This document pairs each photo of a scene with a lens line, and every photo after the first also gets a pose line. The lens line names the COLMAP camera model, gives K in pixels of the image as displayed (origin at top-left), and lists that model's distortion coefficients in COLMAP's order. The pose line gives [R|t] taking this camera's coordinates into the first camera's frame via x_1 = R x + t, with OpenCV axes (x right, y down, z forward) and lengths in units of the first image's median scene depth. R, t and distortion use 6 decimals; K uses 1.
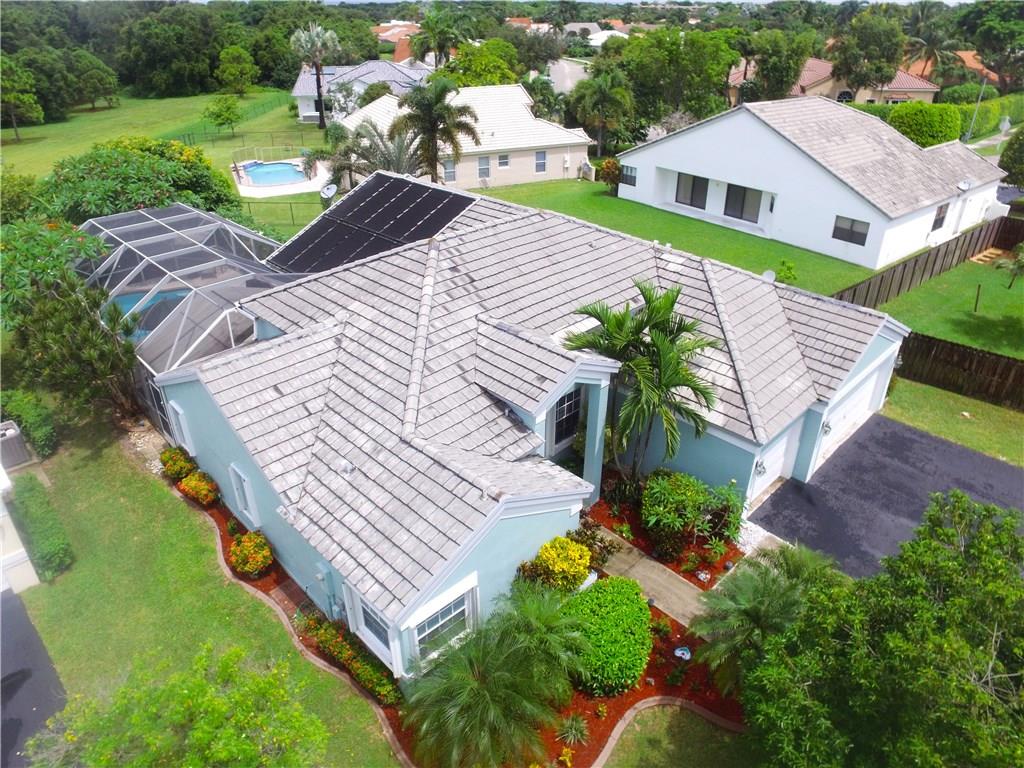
lens RADIAL K [[686.3, 0, 512.0], [0, 686.3, 384.0], [0, 0, 1]] dist [-0.135665, 0.090268]
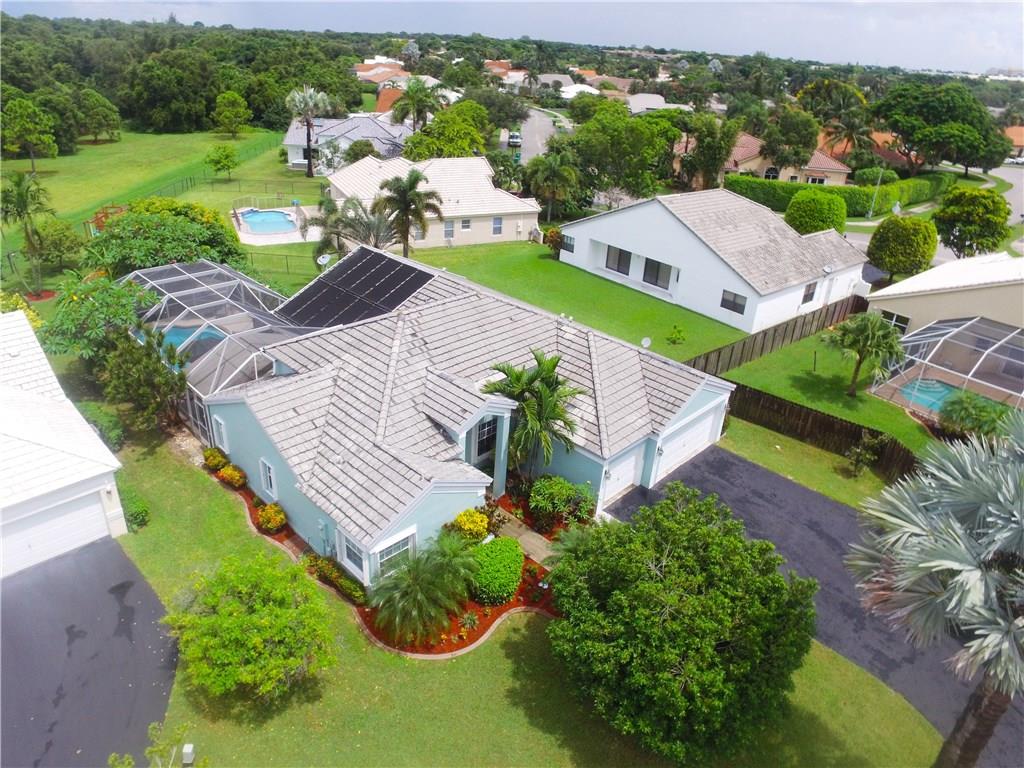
lens RADIAL K [[680.3, 0, 512.0], [0, 680.3, 384.0], [0, 0, 1]] dist [-0.130057, 0.089636]
pose [[0.997952, 0.041759, 0.048454, 0.055783], [-0.039684, 0.998285, -0.043031, -0.005081], [-0.050168, 0.041020, 0.997898, -0.435108]]
